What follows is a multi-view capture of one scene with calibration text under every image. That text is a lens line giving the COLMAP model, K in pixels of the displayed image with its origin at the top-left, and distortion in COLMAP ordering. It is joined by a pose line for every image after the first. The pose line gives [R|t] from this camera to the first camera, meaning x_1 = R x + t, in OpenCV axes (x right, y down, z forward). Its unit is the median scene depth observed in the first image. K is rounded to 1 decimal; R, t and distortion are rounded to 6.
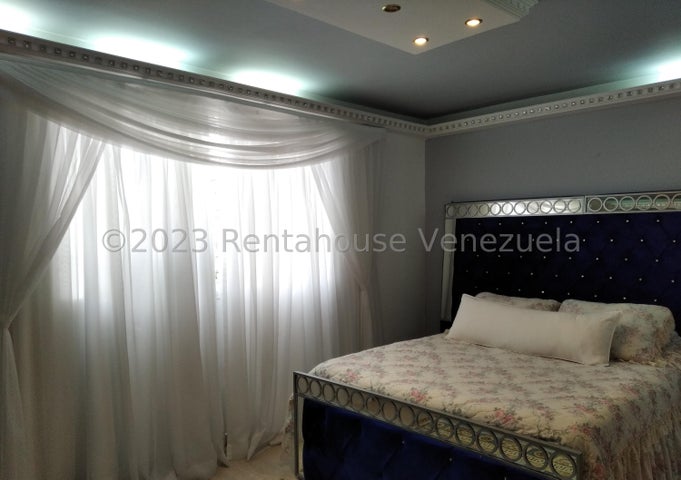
lens RADIAL K [[518.0, 0, 340.5], [0, 518.0, 240.0], [0, 0, 1]] dist [0.003808, 0.001576]
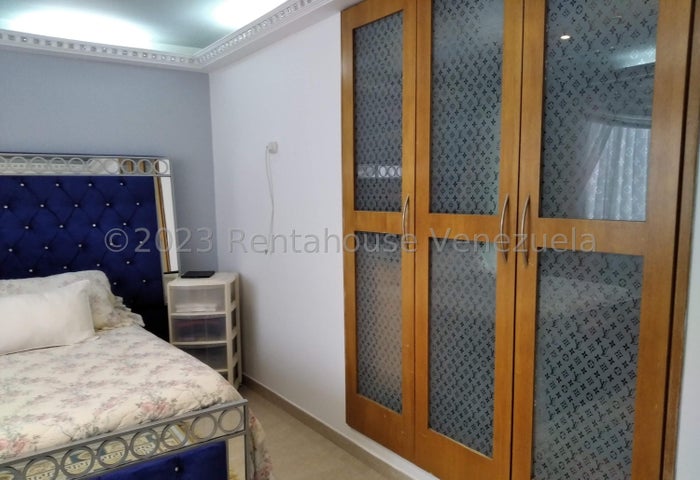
lens RADIAL K [[542.7, 0, 350.3], [0, 542.7, 251.9], [0, 0, 1]] dist [-0.007058, -0.004806]
pose [[0.135932, -0.103152, 0.985333, -0.487400], [0.022744, 0.994628, 0.100988, -0.003751], [-0.990457, 0.008683, 0.137548, 0.521959]]
